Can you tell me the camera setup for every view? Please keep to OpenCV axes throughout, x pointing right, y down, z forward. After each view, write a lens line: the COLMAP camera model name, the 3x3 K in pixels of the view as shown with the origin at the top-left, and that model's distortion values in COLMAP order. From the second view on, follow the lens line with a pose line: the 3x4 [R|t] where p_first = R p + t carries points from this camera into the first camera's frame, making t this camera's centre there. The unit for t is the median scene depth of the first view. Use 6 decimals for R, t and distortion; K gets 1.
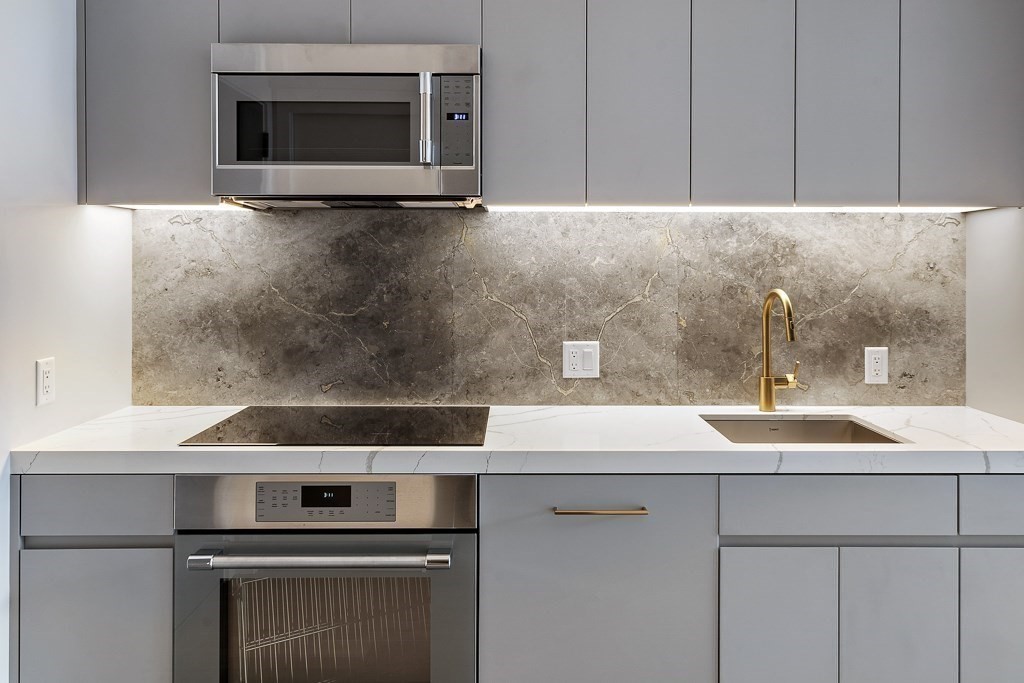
lens RADIAL K [[759.0, 0, 511.8], [0, 759.0, 263.7], [0, 0, 1]] dist [0.001177, -0.000575]
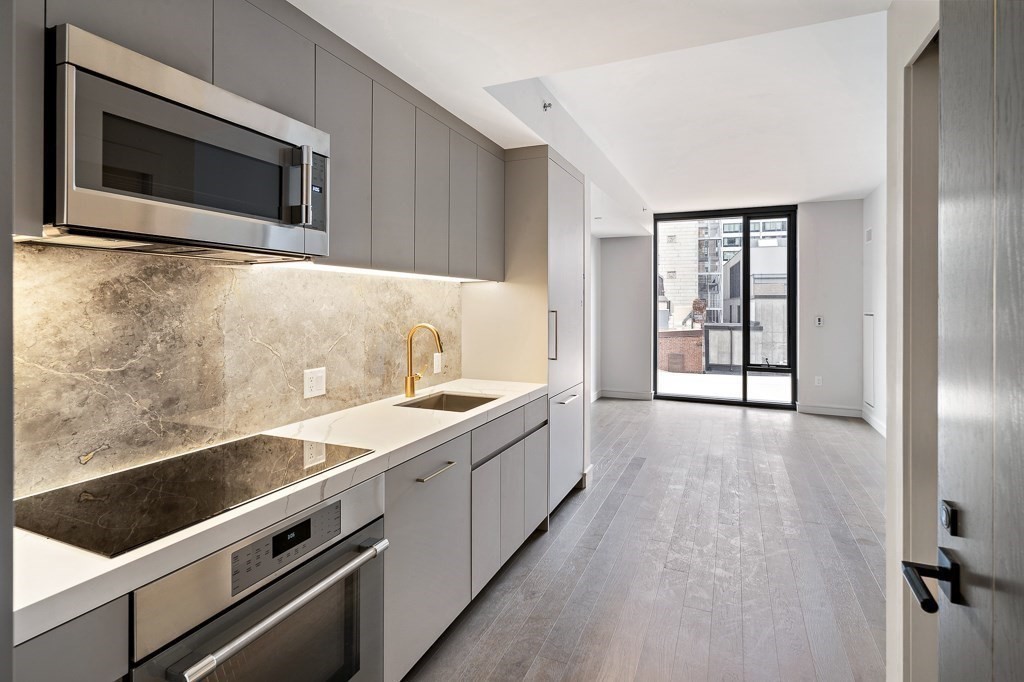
lens RADIAL K [[505.9, 0, 512.1], [0, 505.9, 300.9], [0, 0, 1]] dist [0.001186, -0.000577]
pose [[0.406421, 0.005057, 0.913672, -0.570460], [-0.002329, 0.999987, -0.004499, -0.011761], [-0.913683, -0.000299, 0.406428, 0.332476]]
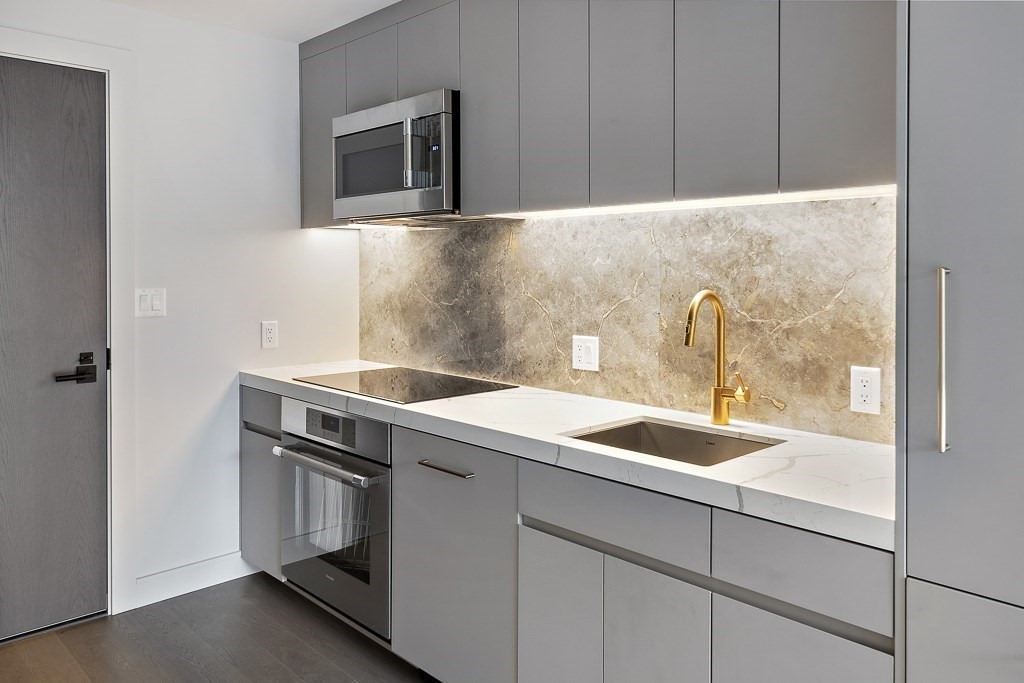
lens RADIAL K [[759.0, 0, 511.8], [0, 759.0, 263.7], [0, 0, 1]] dist [0.001177, -0.000575]
pose [[0.688556, -0.005198, -0.725165, 0.799672], [0.002814, 0.999986, -0.004496, 0.004391], [0.725178, 0.001055, 0.688561, 0.184168]]
